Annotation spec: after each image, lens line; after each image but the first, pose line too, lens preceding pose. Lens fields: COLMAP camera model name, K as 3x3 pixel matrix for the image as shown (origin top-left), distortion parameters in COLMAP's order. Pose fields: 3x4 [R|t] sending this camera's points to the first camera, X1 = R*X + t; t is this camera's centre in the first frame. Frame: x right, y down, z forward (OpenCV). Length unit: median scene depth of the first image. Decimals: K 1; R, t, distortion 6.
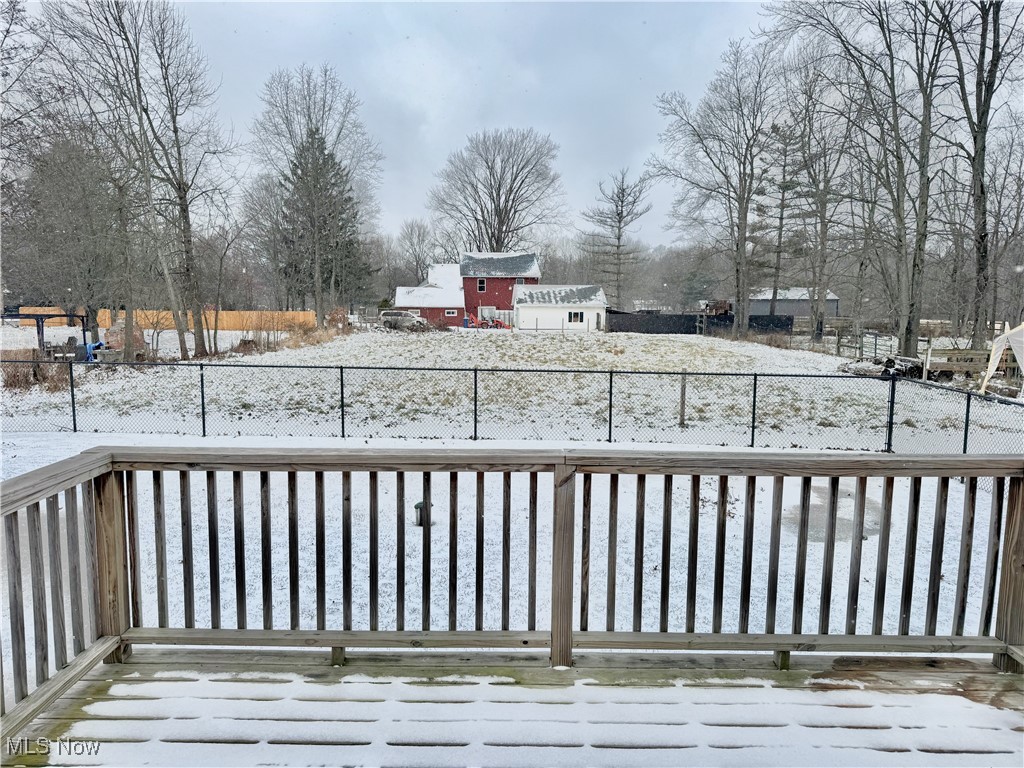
lens RADIAL K [[725.0, 0, 493.3], [0, 725.0, 388.9], [0, 0, 1]] dist [0.004367, -0.000830]
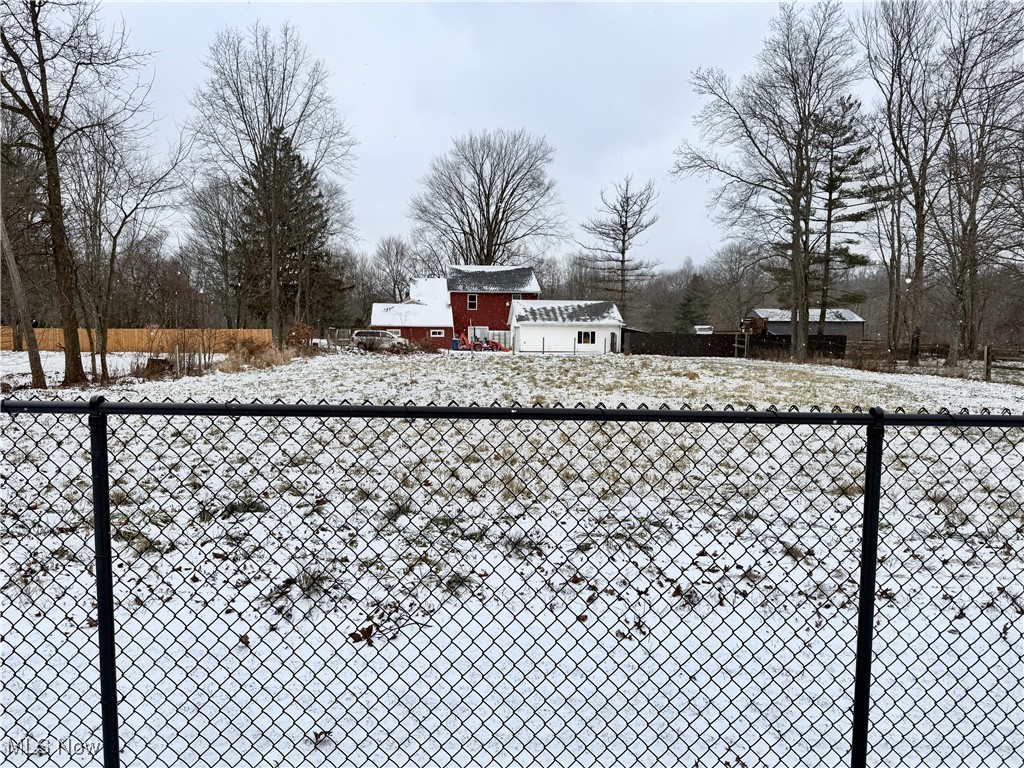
lens RADIAL K [[725.6, 0, 508.6], [0, 725.6, 372.1], [0, 0, 1]] dist [0.070980, -0.099275]
pose [[0.998416, -0.000064, 0.056254, -0.023145], [0.003596, 0.998027, -0.062688, -0.005364], [-0.056139, 0.062791, 0.996447, 0.151271]]
